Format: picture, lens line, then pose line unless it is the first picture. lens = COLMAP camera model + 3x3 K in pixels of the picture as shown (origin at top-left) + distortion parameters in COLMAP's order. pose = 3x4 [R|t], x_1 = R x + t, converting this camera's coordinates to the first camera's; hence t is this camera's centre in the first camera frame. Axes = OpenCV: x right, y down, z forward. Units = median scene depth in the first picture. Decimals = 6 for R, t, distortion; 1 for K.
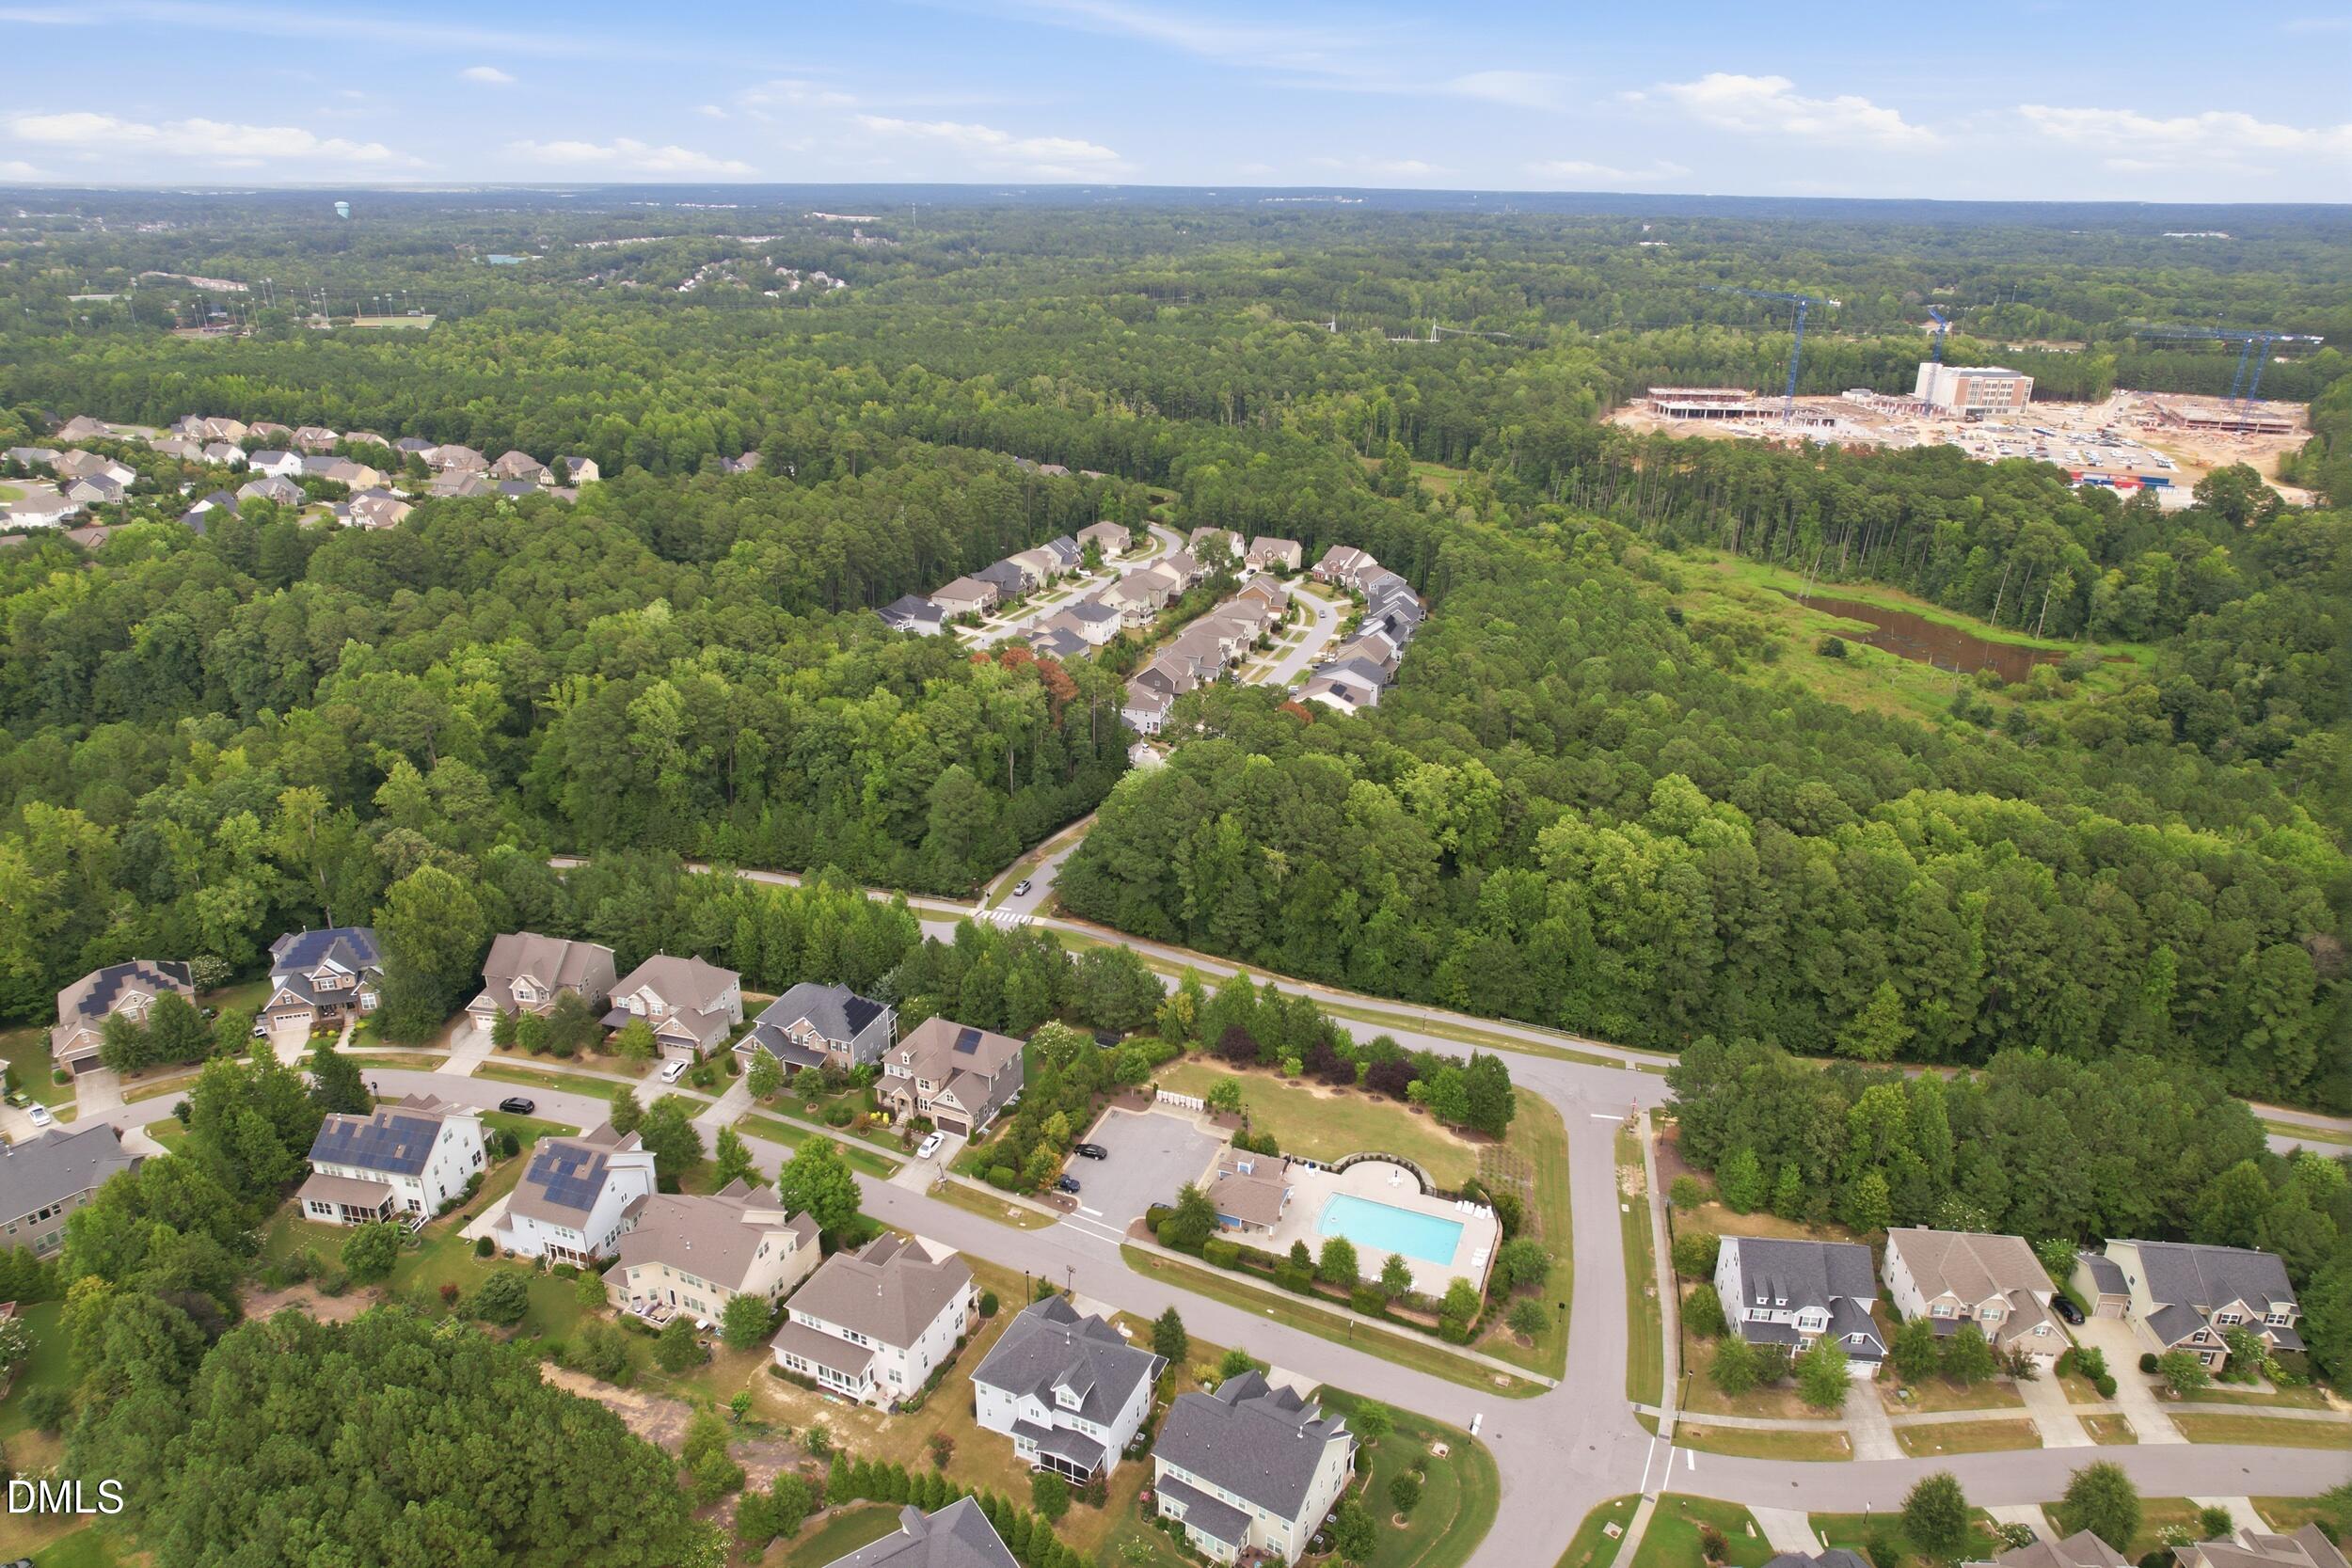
lens RADIAL K [[1499.7, 0, 1187.7], [0, 1499.7, 797.8], [0, 0, 1]] dist [-0.064509, 0.057551]
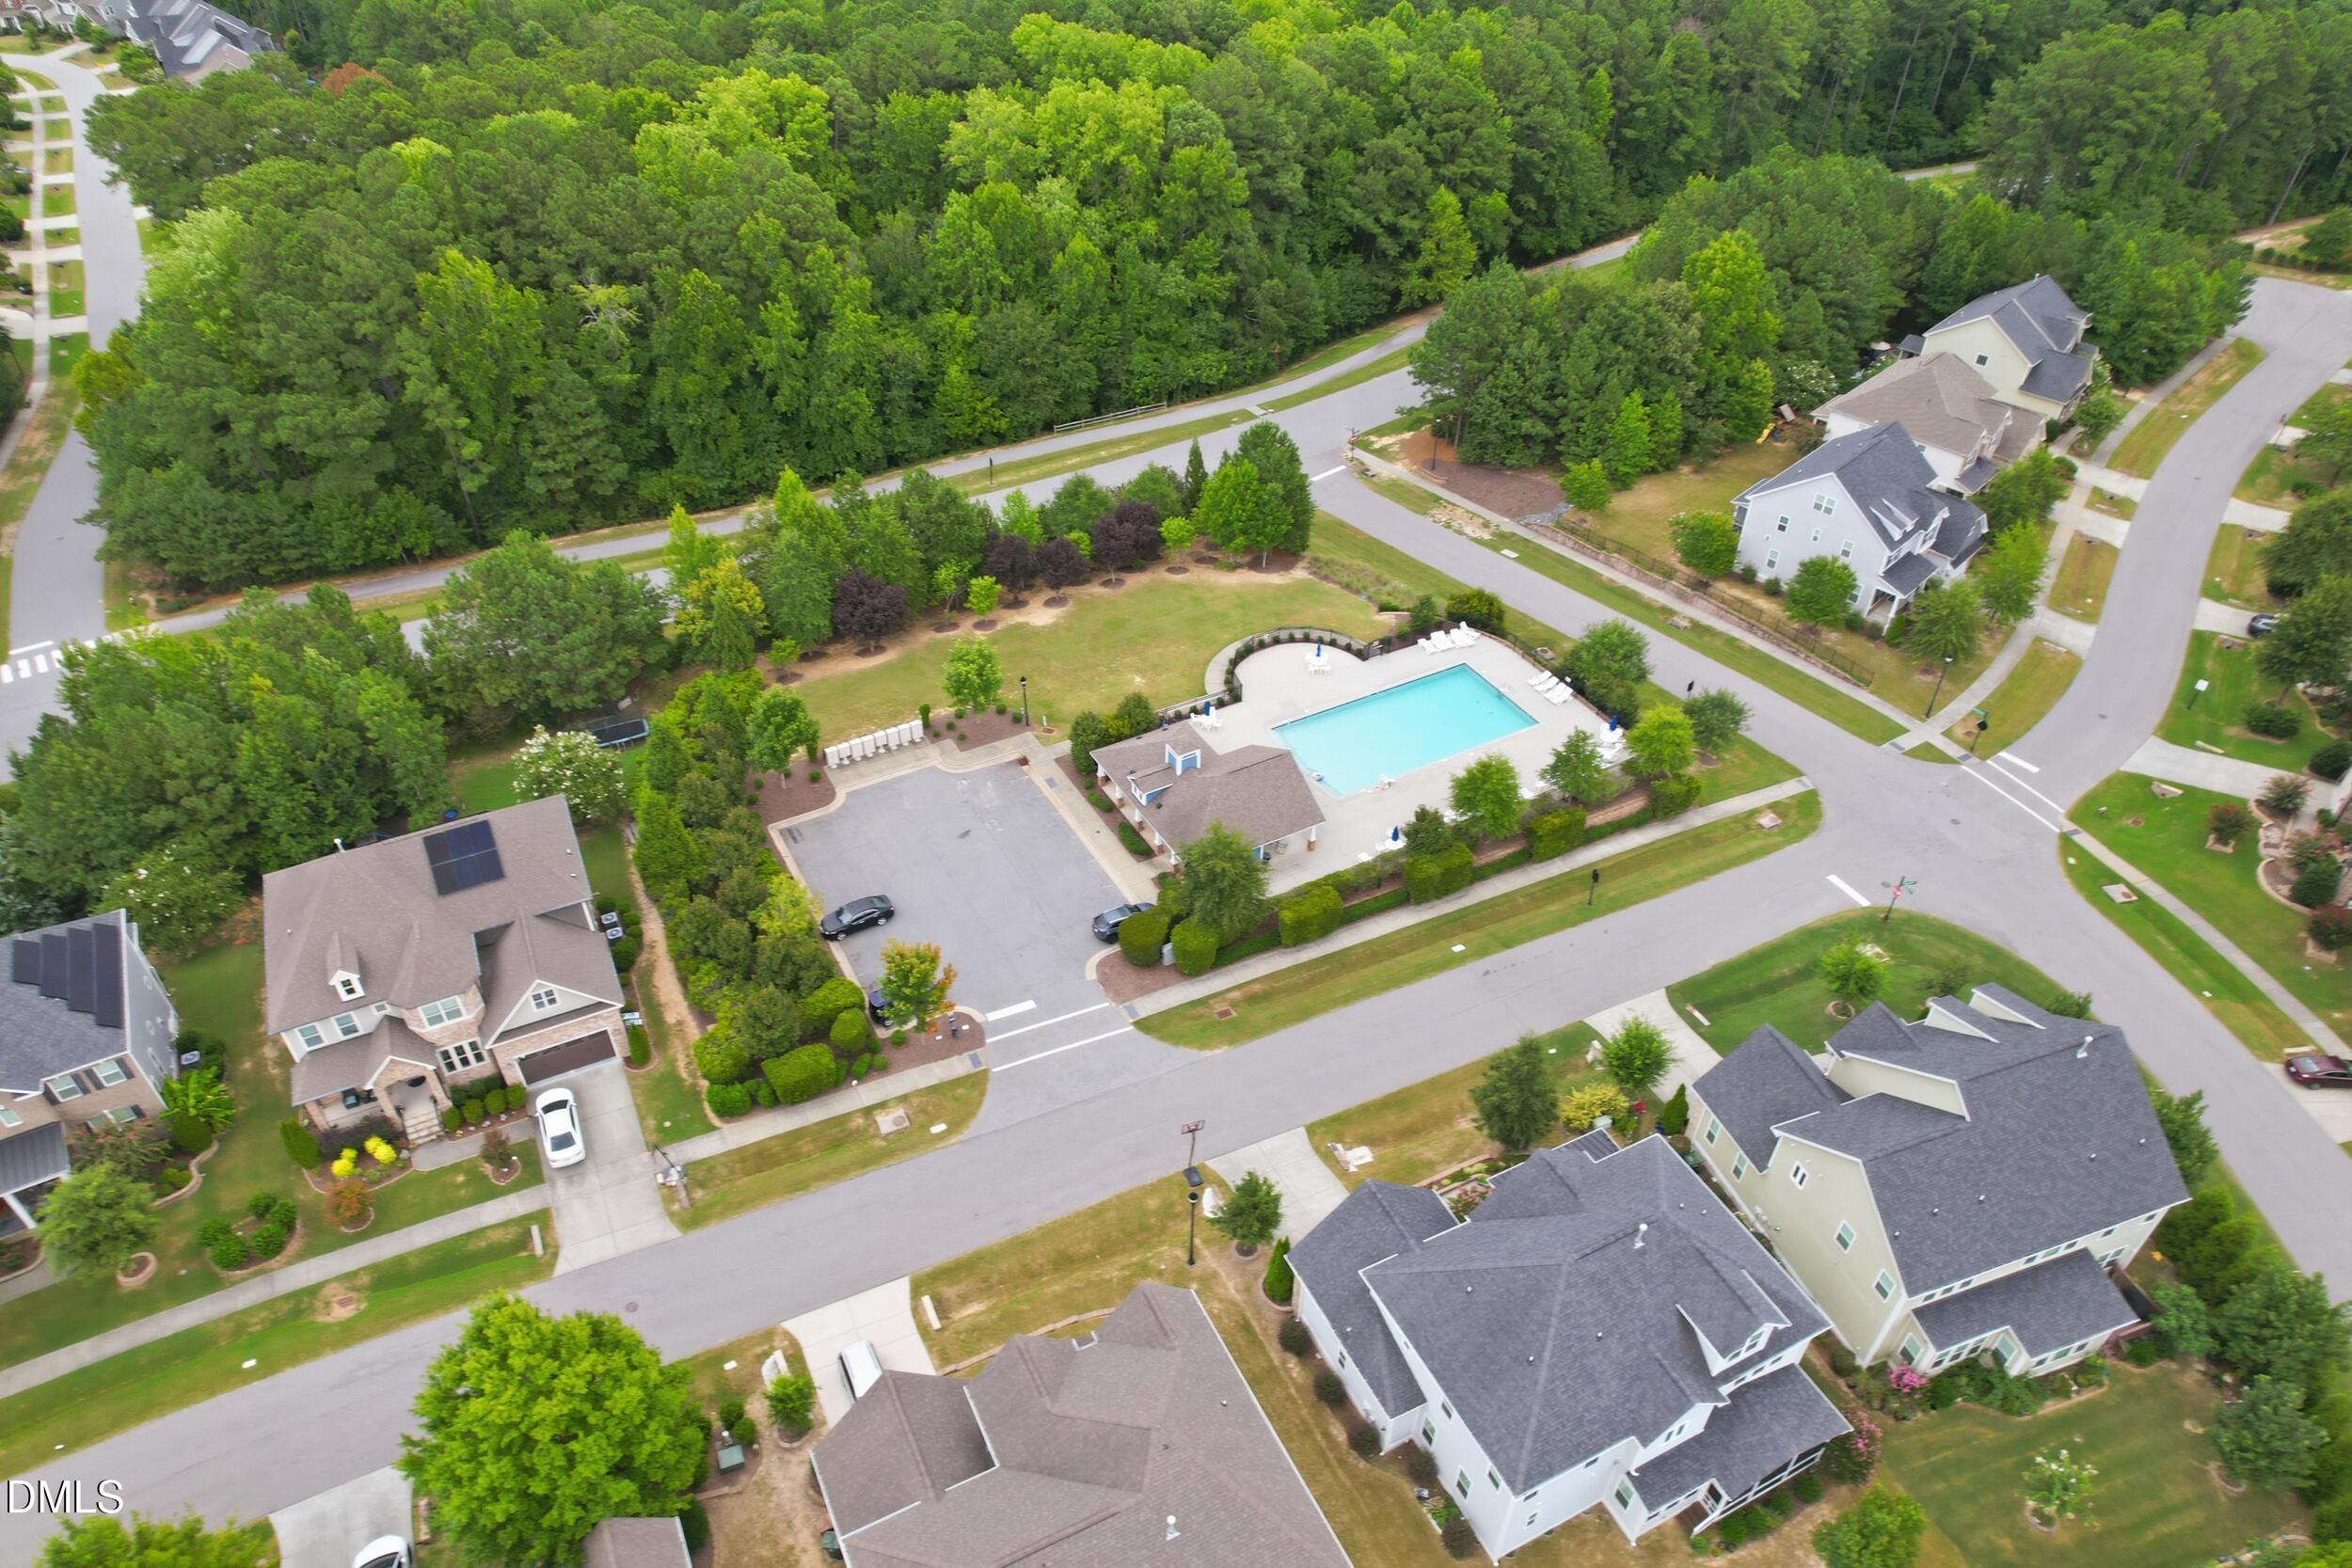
lens RADIAL K [[1499.7, 0, 1173.8], [0, 1499.7, 783.6], [0, 0, 1]] dist [-0.064509, 0.057551]
pose [[0.642494, -0.493407, 0.586303, -0.248709], [0.304098, 0.866464, 0.395936, 0.053226], [-0.703367, -0.076093, 0.706742, 0.622452]]
